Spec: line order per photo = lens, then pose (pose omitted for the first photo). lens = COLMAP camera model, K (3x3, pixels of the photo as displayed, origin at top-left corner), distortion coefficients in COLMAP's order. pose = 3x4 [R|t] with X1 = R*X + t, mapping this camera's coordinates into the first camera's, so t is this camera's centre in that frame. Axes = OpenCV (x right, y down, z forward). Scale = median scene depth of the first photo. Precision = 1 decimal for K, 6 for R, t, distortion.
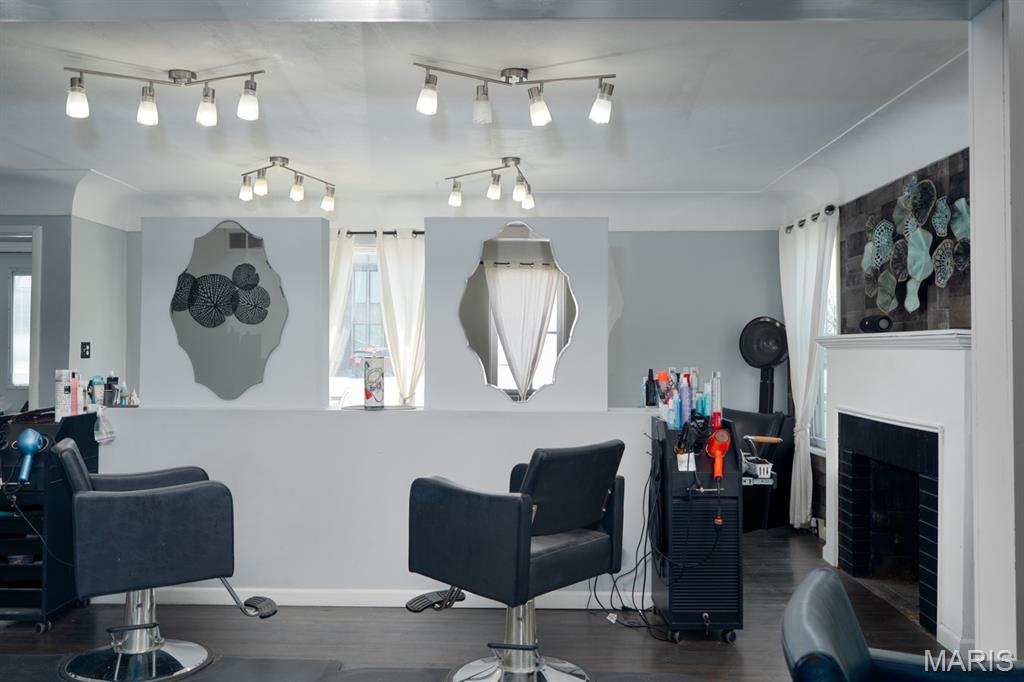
lens RADIAL K [[890.4, 0, 513.7], [0, 890.4, 344.5], [0, 0, 1]] dist [-0.068653, -0.004012]
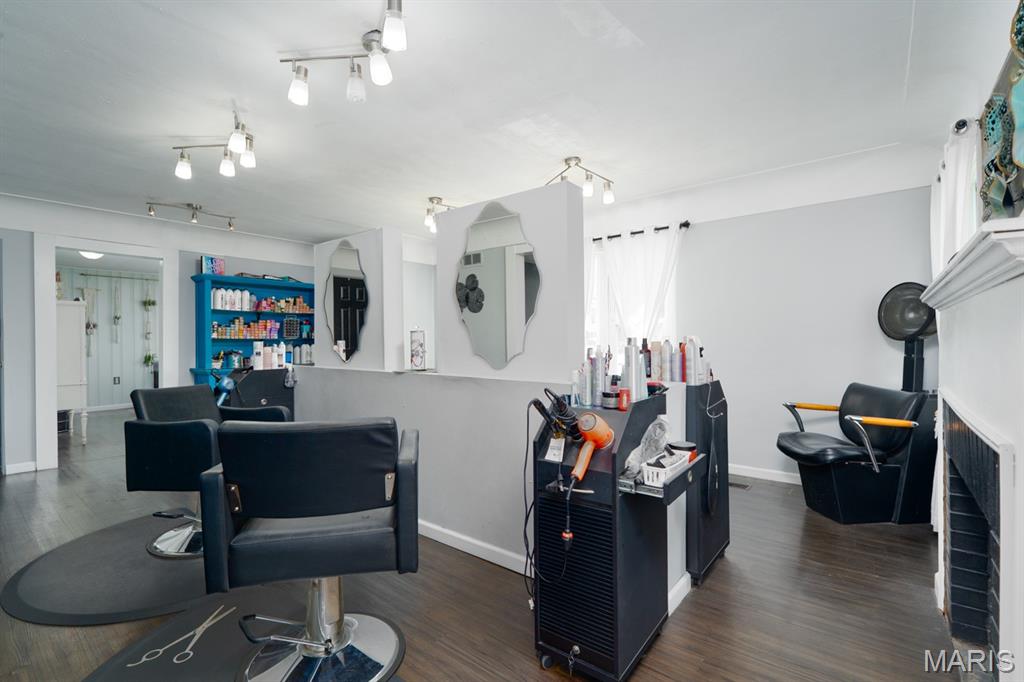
lens RADIAL K [[479.7, 0, 508.8], [0, 479.7, 338.7], [0, 0, 1]] dist [-0.001763, 0.001082]
pose [[0.792236, -0.006167, -0.610184, 0.263001], [0.013229, 0.999888, 0.007069, 0.016780], [0.610071, -0.013673, 0.792229, 0.382428]]
